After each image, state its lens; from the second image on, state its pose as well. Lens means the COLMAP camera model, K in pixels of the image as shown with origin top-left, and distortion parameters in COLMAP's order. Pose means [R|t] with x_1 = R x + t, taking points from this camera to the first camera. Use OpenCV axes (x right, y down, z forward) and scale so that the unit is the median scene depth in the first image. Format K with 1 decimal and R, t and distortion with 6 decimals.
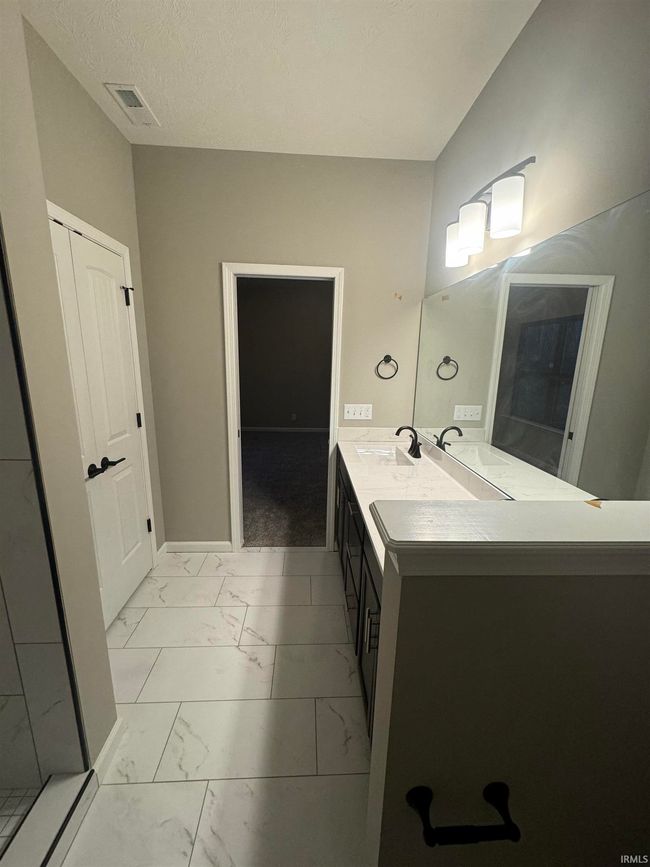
lens RADIAL K [[342.3, 0, 324.8], [0, 342.3, 431.9], [0, 0, 1]] dist [-0.014724, 0.000686]
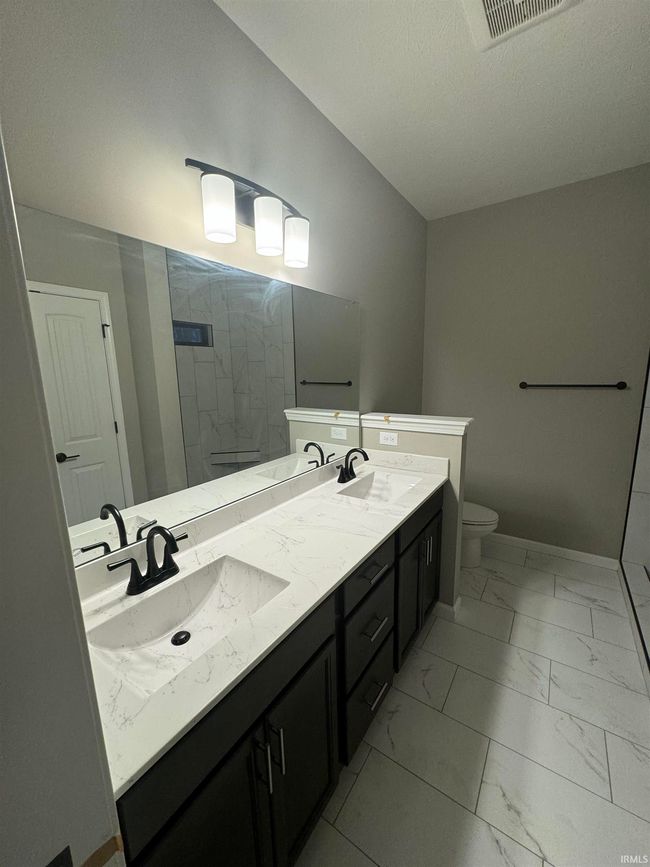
lens RADIAL K [[342.3, 0, 325.3], [0, 342.3, 433.0], [0, 0, 1]] dist [-0.014724, 0.000686]
pose [[-0.801724, -0.105687, 0.588277, -0.240221], [0.139240, 0.924136, 0.355787, -0.341316], [-0.581250, 0.367154, -0.726186, 1.534412]]
